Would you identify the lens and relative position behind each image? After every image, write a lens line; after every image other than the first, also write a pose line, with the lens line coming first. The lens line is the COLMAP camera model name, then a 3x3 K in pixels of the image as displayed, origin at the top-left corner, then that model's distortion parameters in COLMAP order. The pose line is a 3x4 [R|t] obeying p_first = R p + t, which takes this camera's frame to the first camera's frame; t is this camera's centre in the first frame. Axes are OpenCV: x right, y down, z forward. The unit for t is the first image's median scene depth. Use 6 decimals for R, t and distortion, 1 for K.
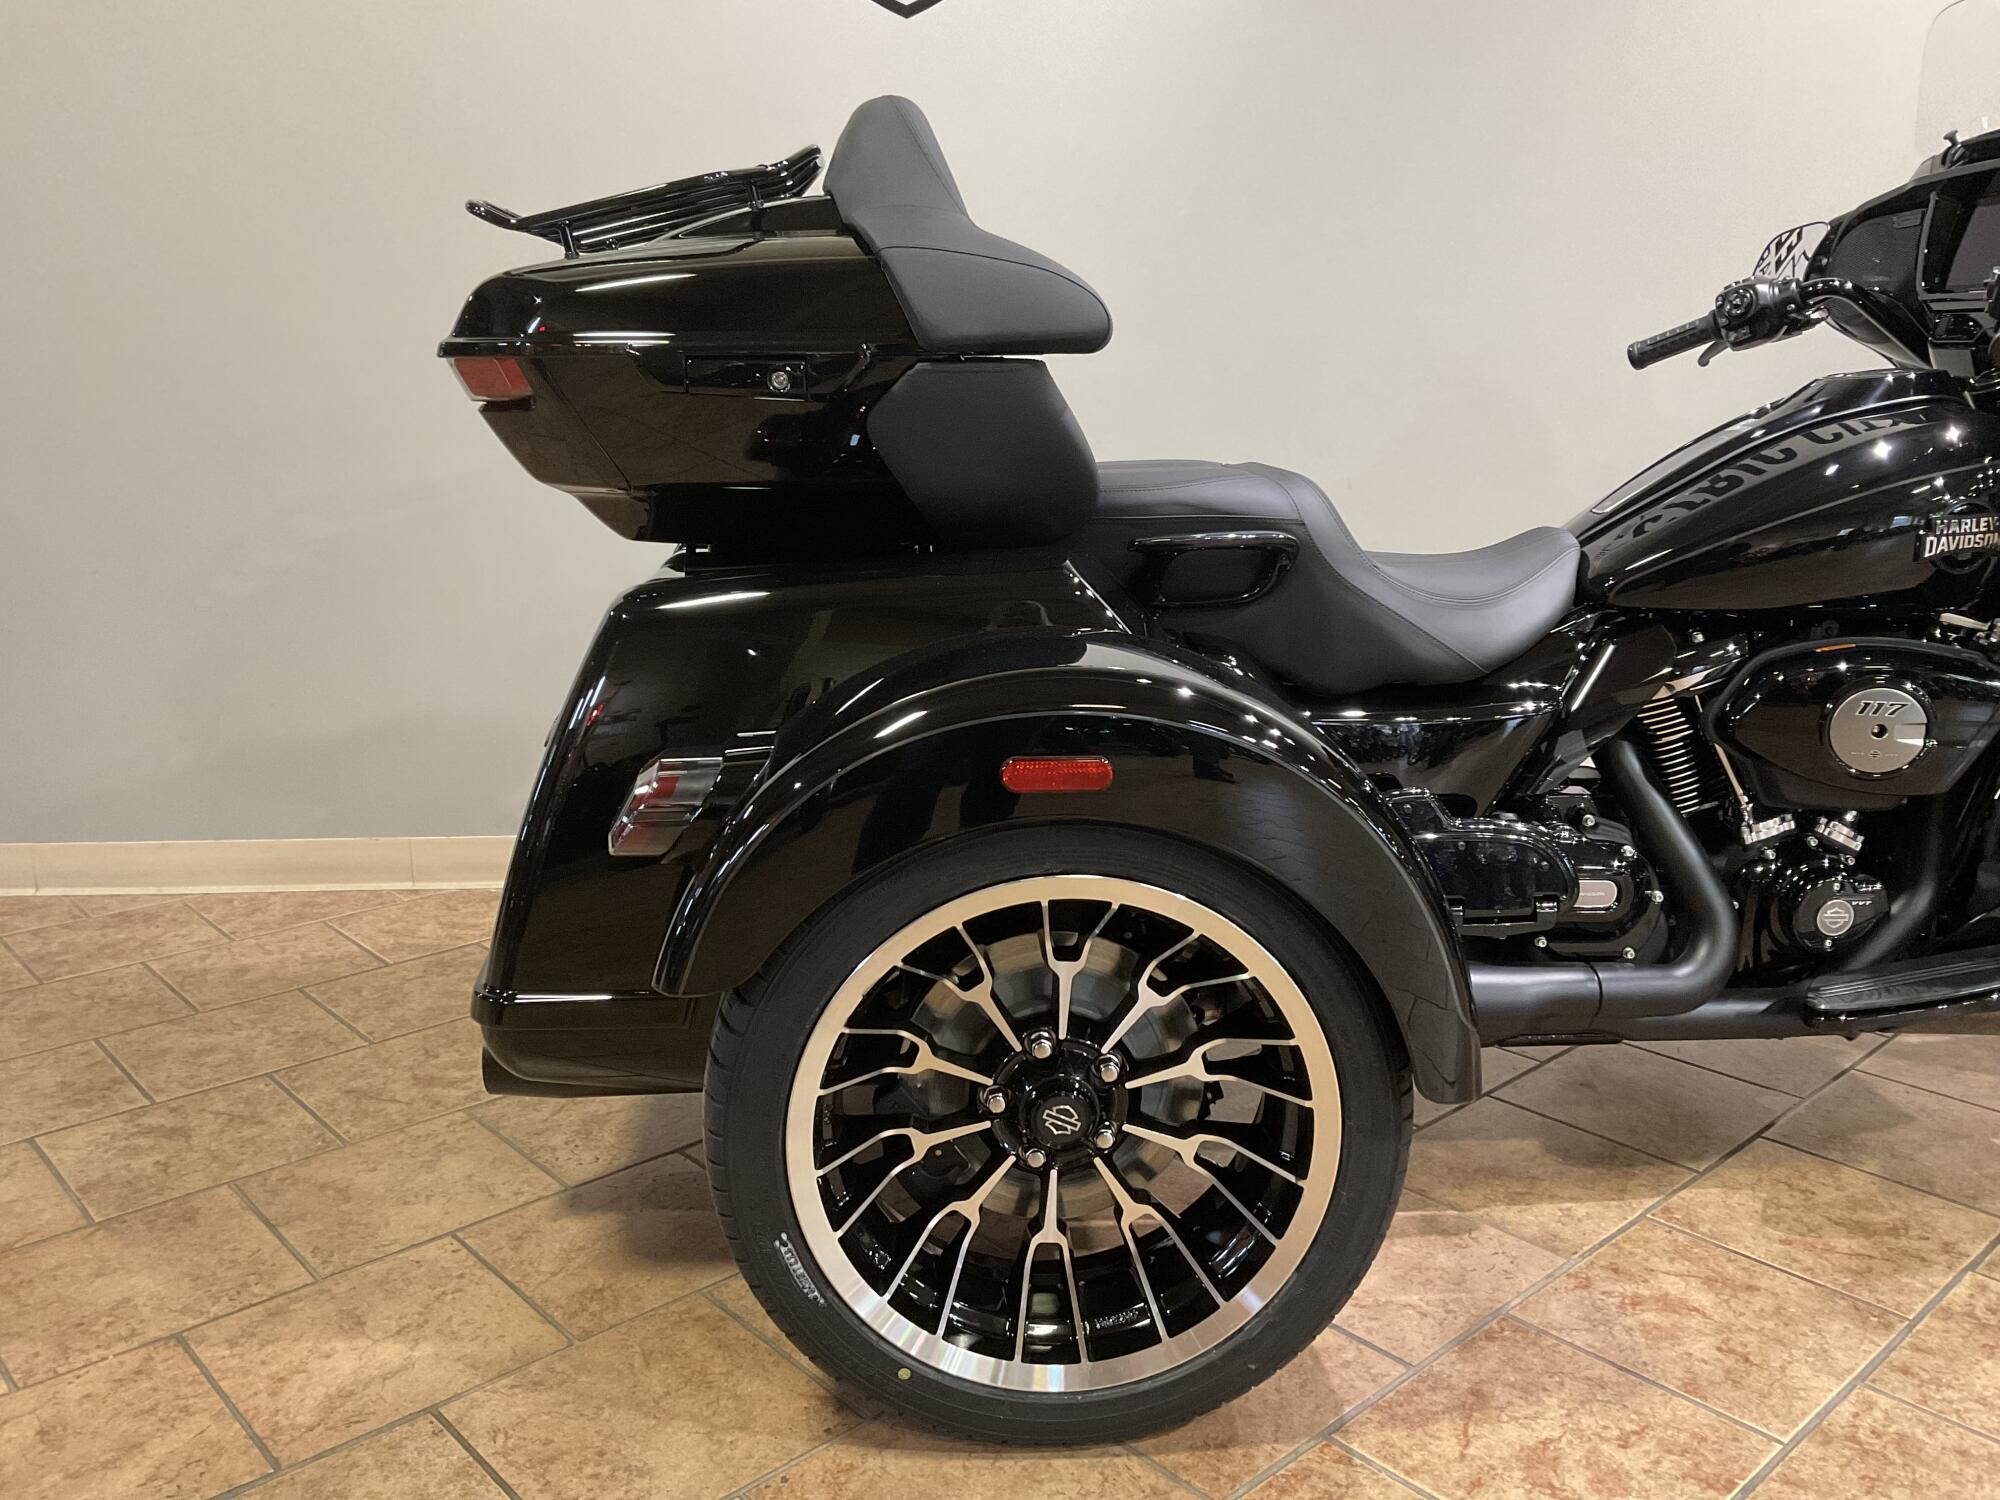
lens RADIAL K [[1669.5, 0, 1000.0], [0, 1669.5, 750.0], [0, 0, 1]] dist [-0.006549, -0.007405]
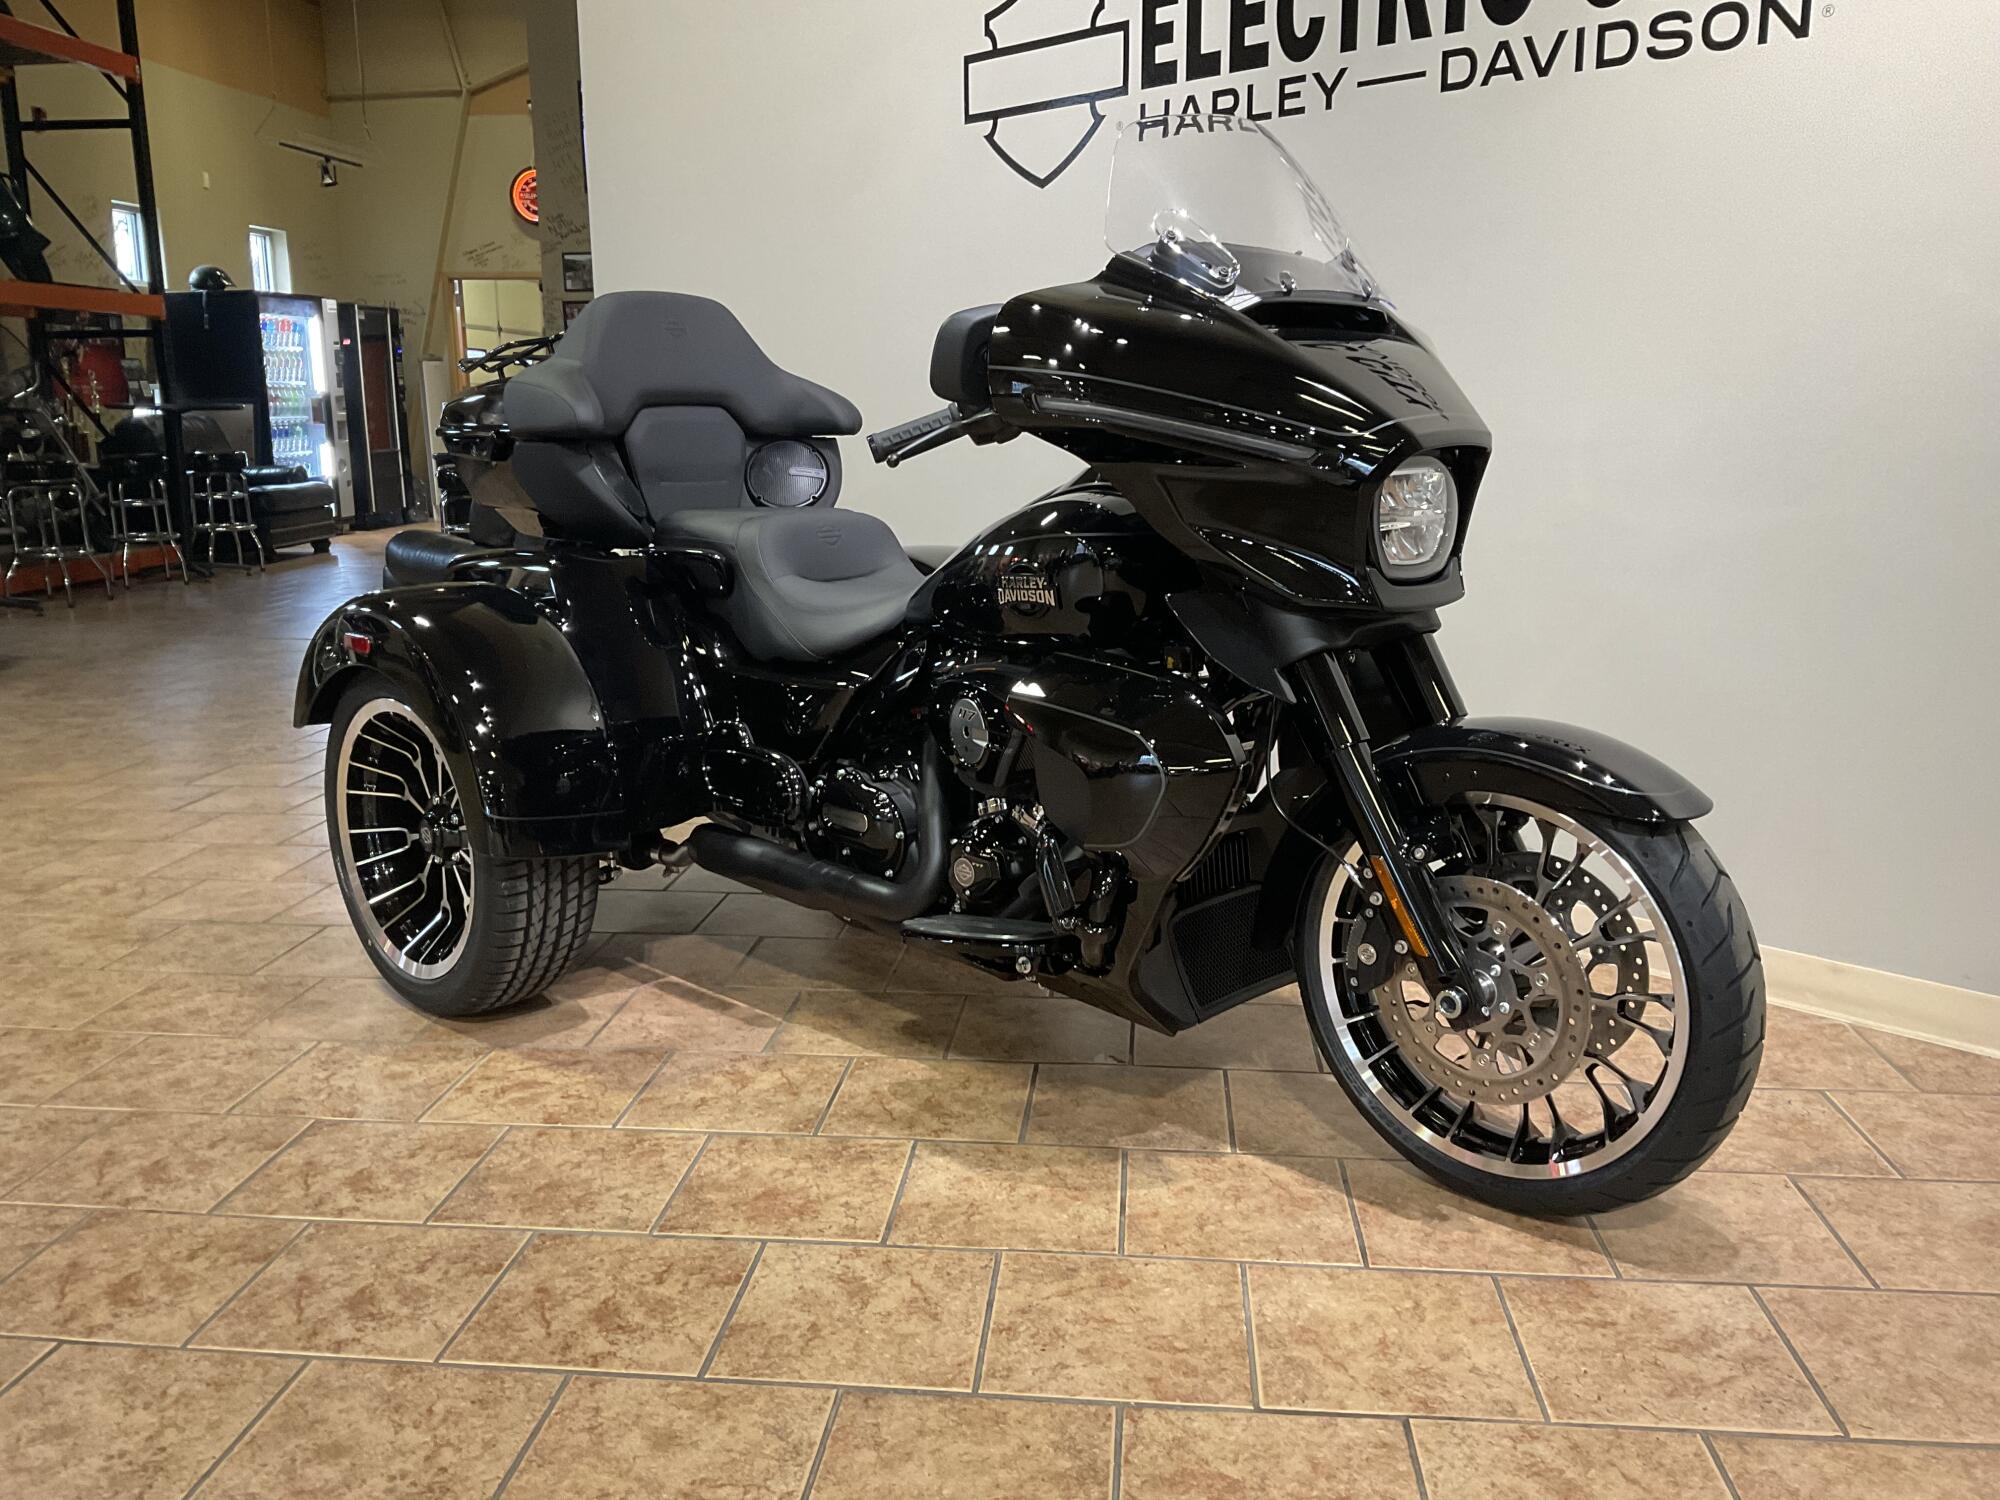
lens RADIAL K [[1685.1, 0, 979.0], [0, 1685.1, 694.5], [0, 0, 1]] dist [0.097861, -0.151312]
pose [[0.666721, 0.130609, -0.733774, 1.525739], [-0.169983, 0.985225, 0.020917, -0.070319], [0.725664, 0.110783, 0.679072, 0.083233]]
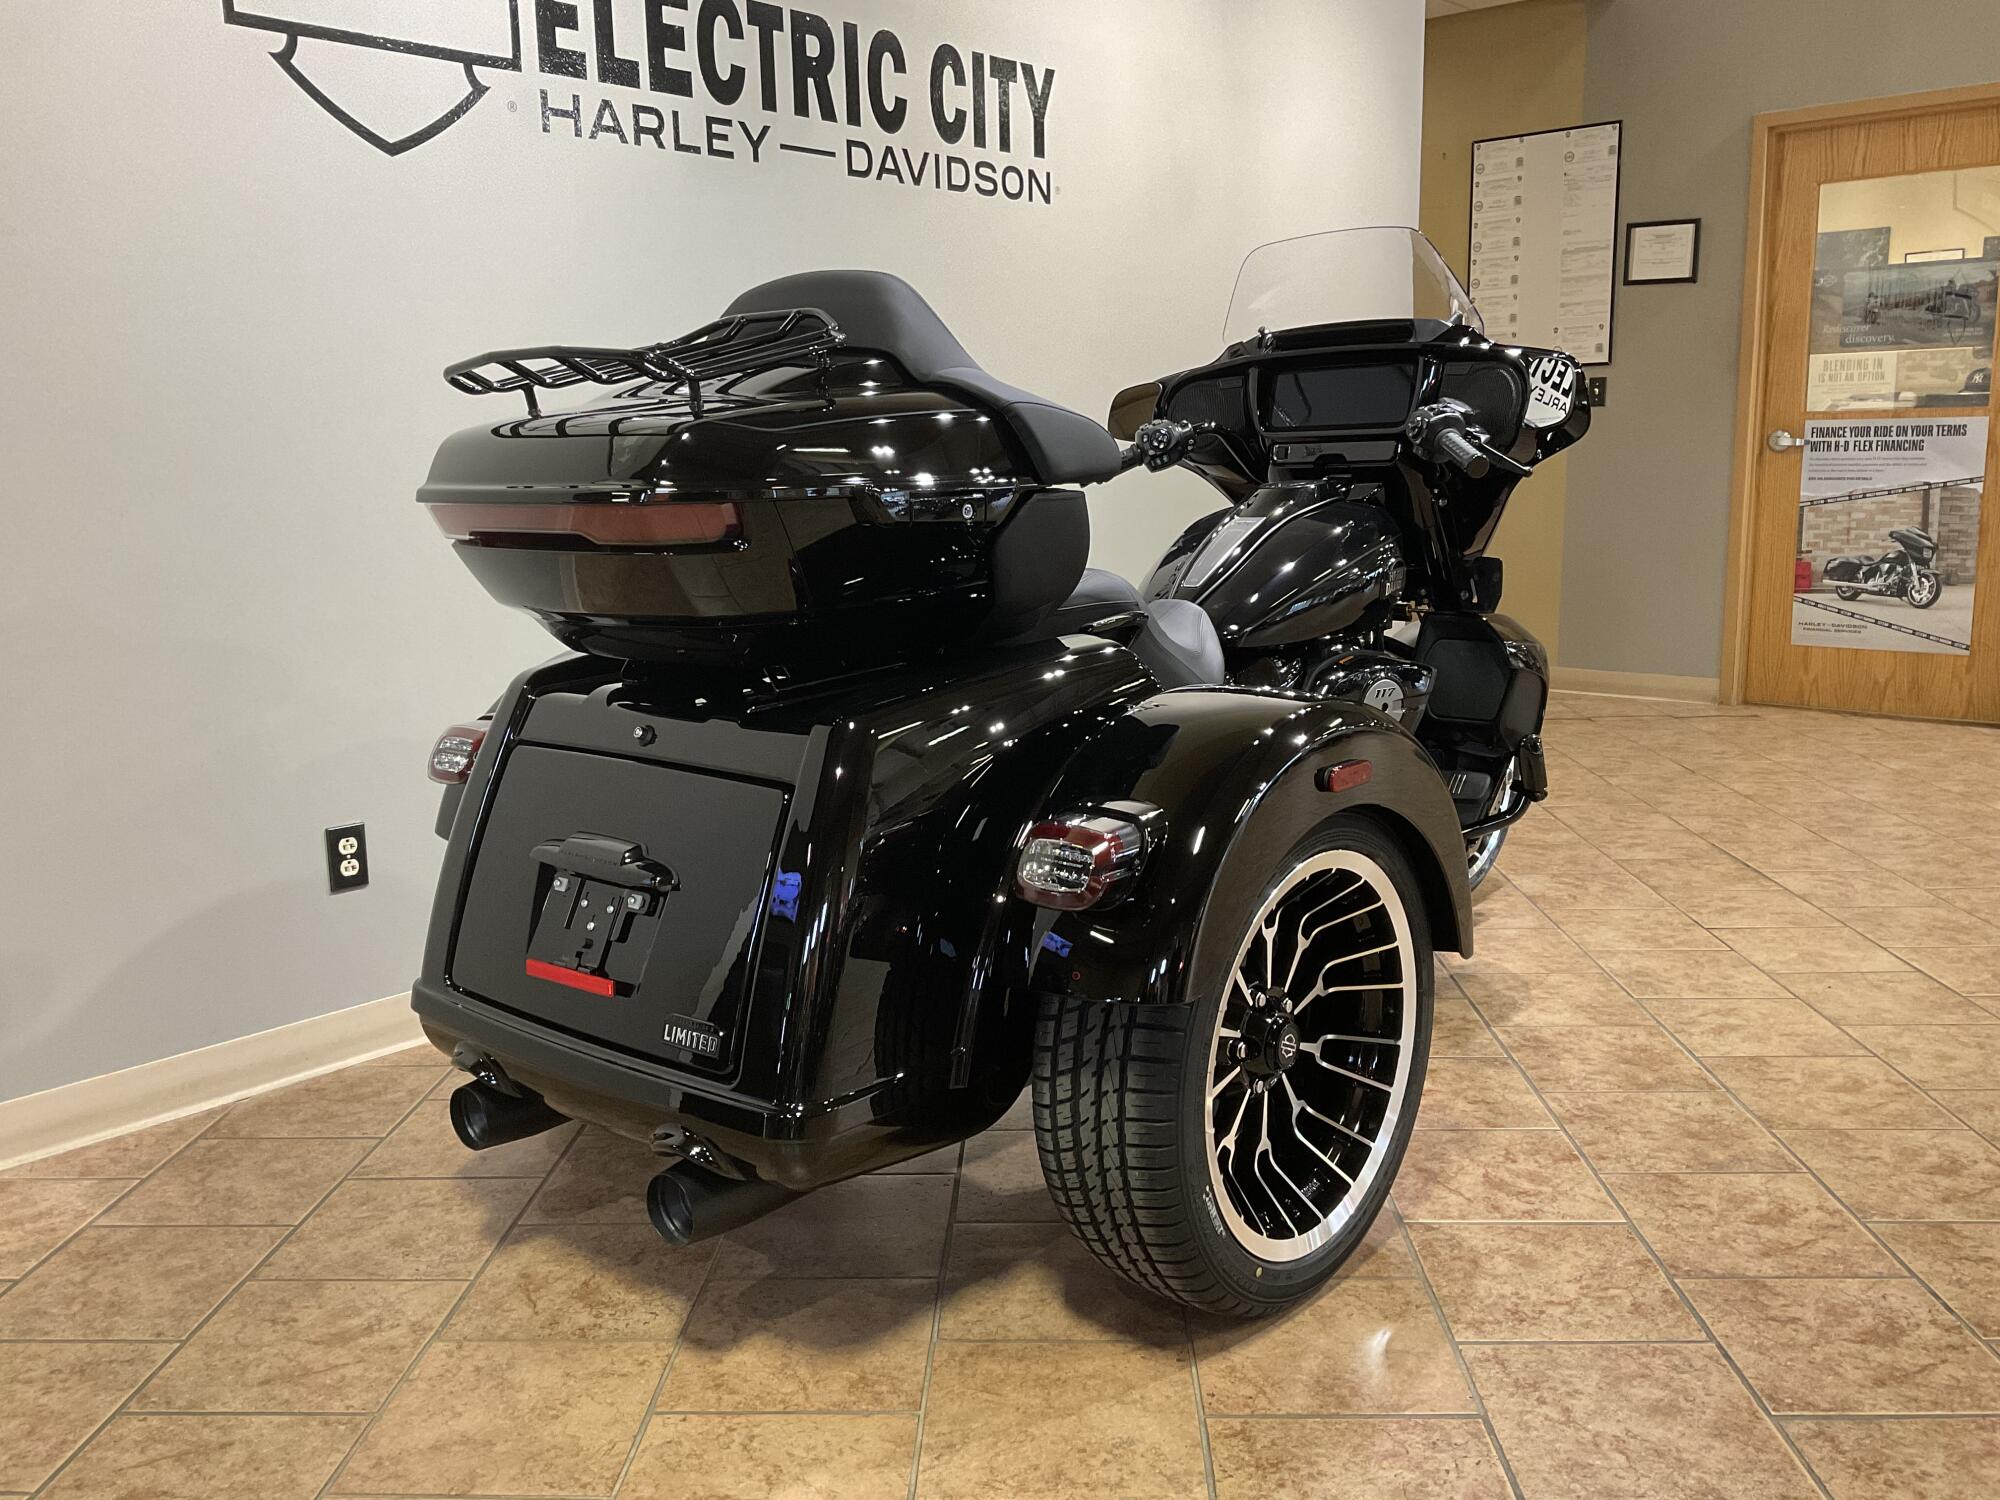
lens RADIAL K [[1669.5, 0, 1000.0], [0, 1669.5, 750.0], [0, 0, 1]] dist [-0.006549, -0.007405]
pose [[0.693314, -0.136212, 0.707646, -0.836312], [0.186341, 0.982463, 0.006543, -0.050754], [-0.696127, 0.127327, 0.706537, 0.149281]]
